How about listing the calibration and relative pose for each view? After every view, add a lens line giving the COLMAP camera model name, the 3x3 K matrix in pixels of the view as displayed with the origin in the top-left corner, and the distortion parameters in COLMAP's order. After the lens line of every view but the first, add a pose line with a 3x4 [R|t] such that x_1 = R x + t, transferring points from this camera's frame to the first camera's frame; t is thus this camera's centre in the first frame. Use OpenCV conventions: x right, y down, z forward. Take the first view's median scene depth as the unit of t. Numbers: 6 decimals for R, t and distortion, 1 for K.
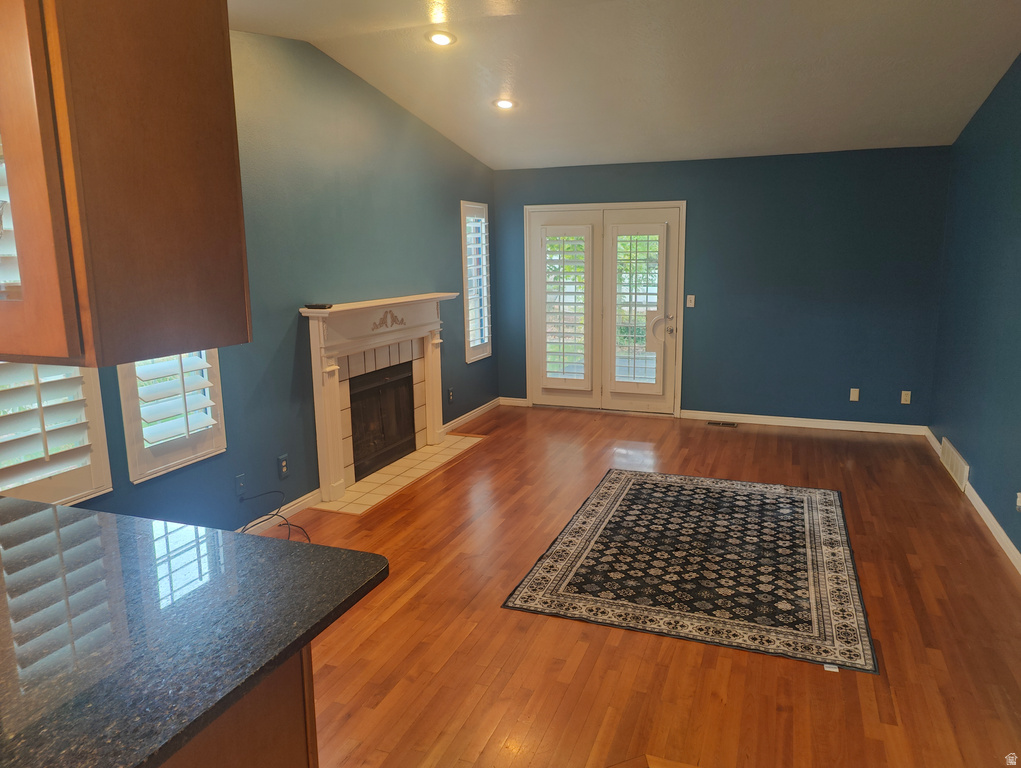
lens RADIAL K [[723.0, 0, 511.5], [0, 723.0, 381.1], [0, 0, 1]] dist [0.006939, -0.005137]
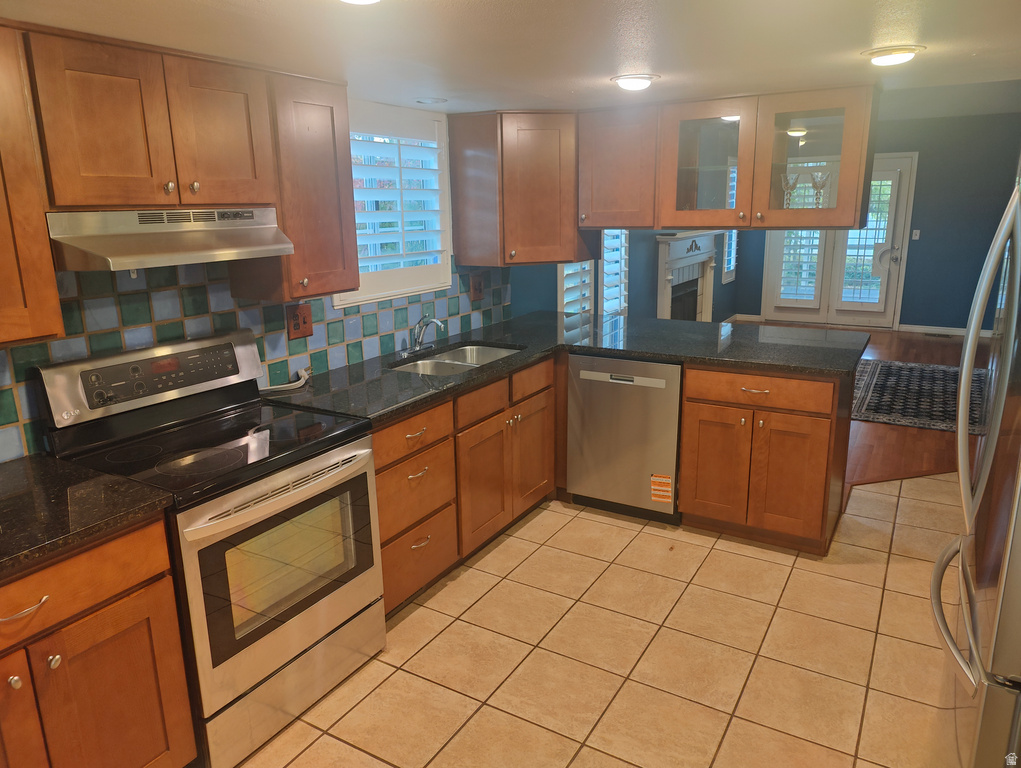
lens RADIAL K [[702.9, 0, 510.2], [0, 702.9, 375.3], [0, 0, 1]] dist [0.020169, -0.005054]
pose [[0.982696, 0.034946, -0.181897, -0.231148], [-0.022427, 0.997265, 0.070428, 0.066402], [0.183861, -0.065129, 0.980792, -0.366151]]
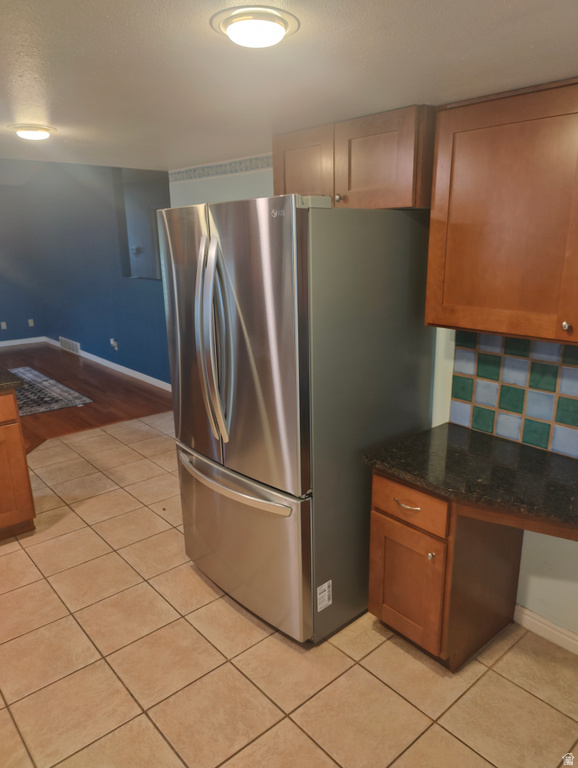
lens RADIAL K [[543.9, 0, 290.0], [0, 543.9, 399.9], [0, 0, 1]] dist [0.006939, -0.005137]
pose [[0.489395, -0.252320, 0.834762, -0.368127], [0.164529, 0.966752, 0.195758, 0.054326], [-0.856401, 0.041540, 0.514637, -0.292656]]
